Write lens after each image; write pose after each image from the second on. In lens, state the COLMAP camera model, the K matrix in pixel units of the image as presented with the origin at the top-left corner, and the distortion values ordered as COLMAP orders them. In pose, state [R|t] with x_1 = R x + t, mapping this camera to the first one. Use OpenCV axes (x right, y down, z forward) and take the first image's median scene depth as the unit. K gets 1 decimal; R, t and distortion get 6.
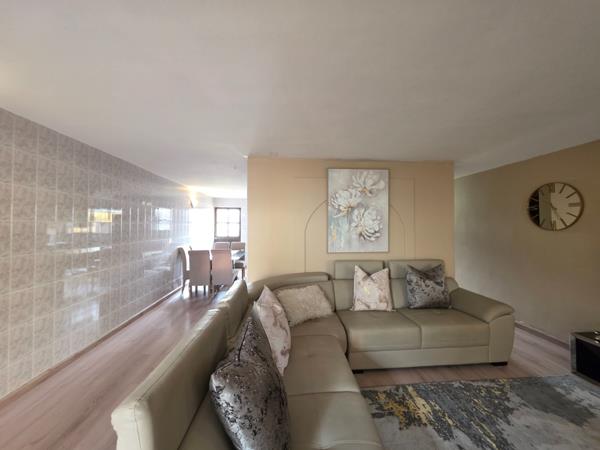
lens RADIAL K [[240.7, 0, 301.2], [0, 240.7, 222.3], [0, 0, 1]] dist [0.001251, -0.000200]
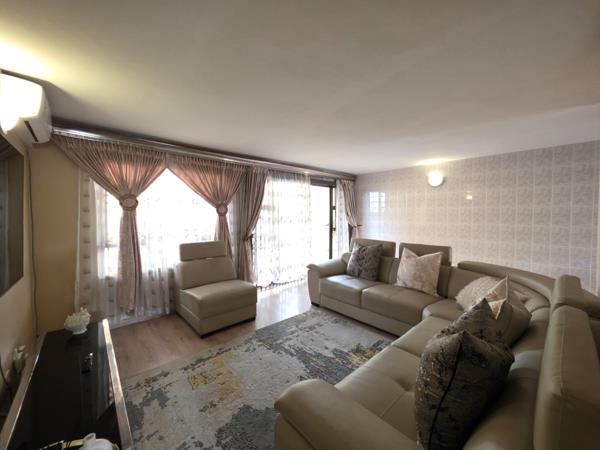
lens RADIAL K [[240.7, 0, 301.2], [0, 240.7, 222.3], [0, 0, 1]] dist [0.001251, -0.000200]
pose [[-0.797012, 0.021912, -0.603566, 0.817427], [0.010035, 0.999684, 0.023041, 0.036384], [0.603881, 0.012307, -0.796980, 1.014303]]
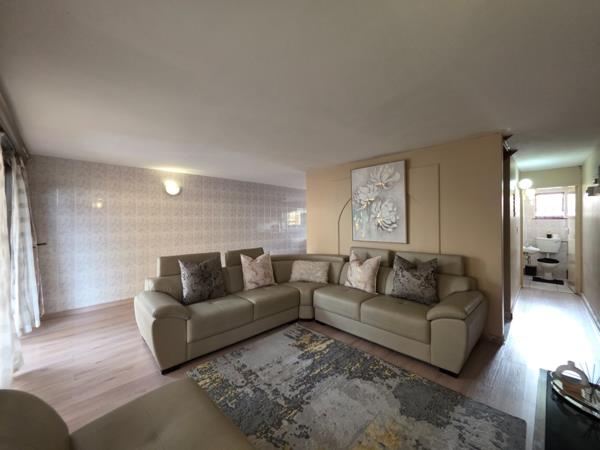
lens RADIAL K [[240.7, 0, 301.2], [0, 240.7, 222.3], [0, 0, 1]] dist [0.001251, -0.000200]
pose [[0.637457, -0.001728, -0.770484, 0.872876], [0.016587, 0.999797, 0.011481, 0.018632], [0.770307, -0.020099, 0.637356, 0.035100]]
